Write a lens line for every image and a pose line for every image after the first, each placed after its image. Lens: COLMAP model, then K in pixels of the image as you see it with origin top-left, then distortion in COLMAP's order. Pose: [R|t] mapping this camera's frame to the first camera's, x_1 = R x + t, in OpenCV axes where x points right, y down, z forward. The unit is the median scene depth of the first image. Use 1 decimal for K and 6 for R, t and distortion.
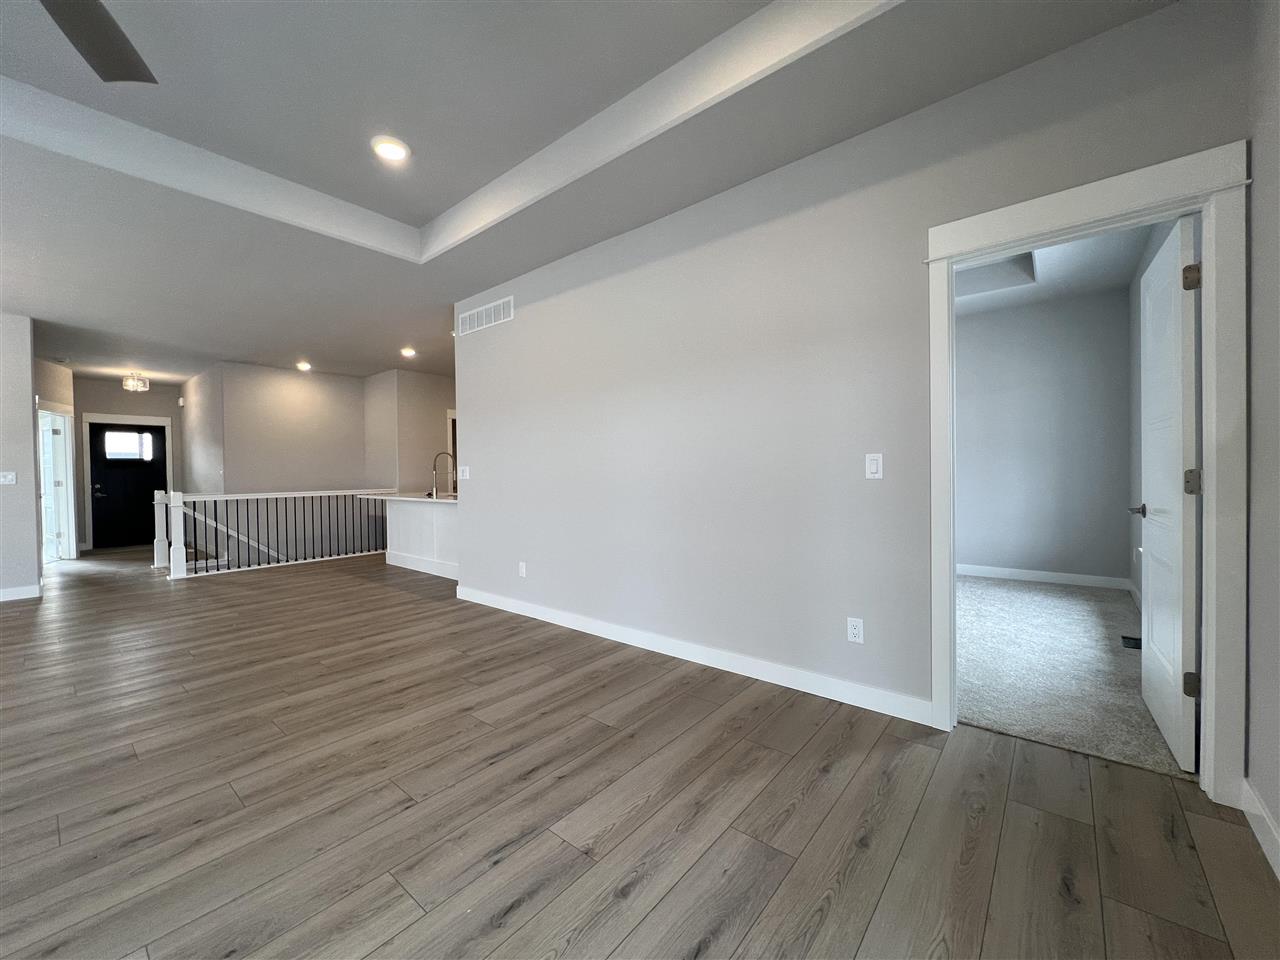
lens RADIAL K [[509.2, 0, 644.5], [0, 509.2, 477.5], [0, 0, 1]] dist [-0.002294, -0.000275]
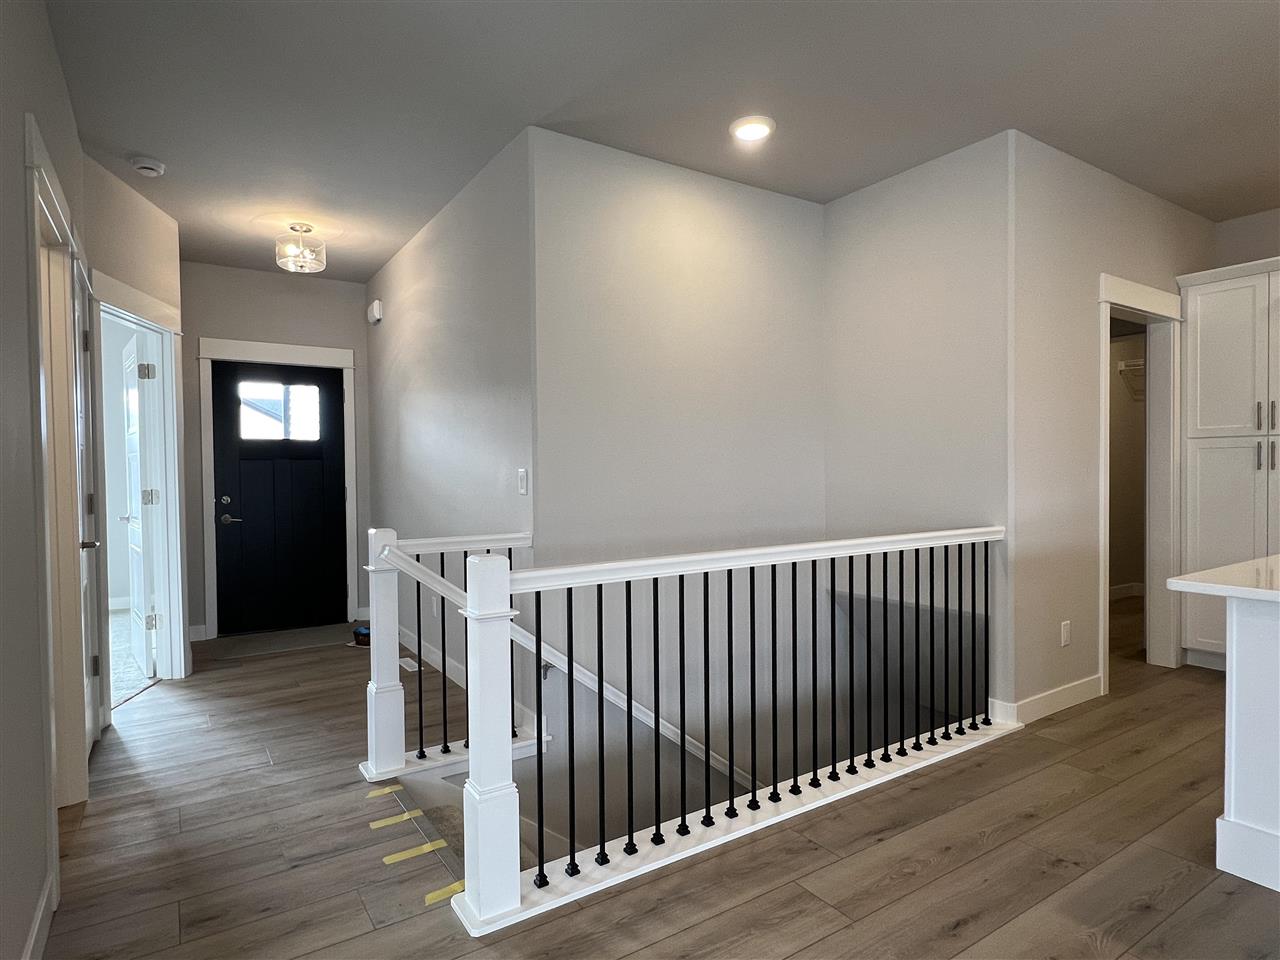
lens RADIAL K [[714.0, 0, 637.4], [0, 714.0, 481.9], [0, 0, 1]] dist [0.008206, 0.001215]
pose [[0.955798, 0.010606, -0.293834, -0.570508], [-0.007776, 0.999911, 0.010798, -0.008785], [0.293923, -0.008035, 0.955795, 0.526479]]
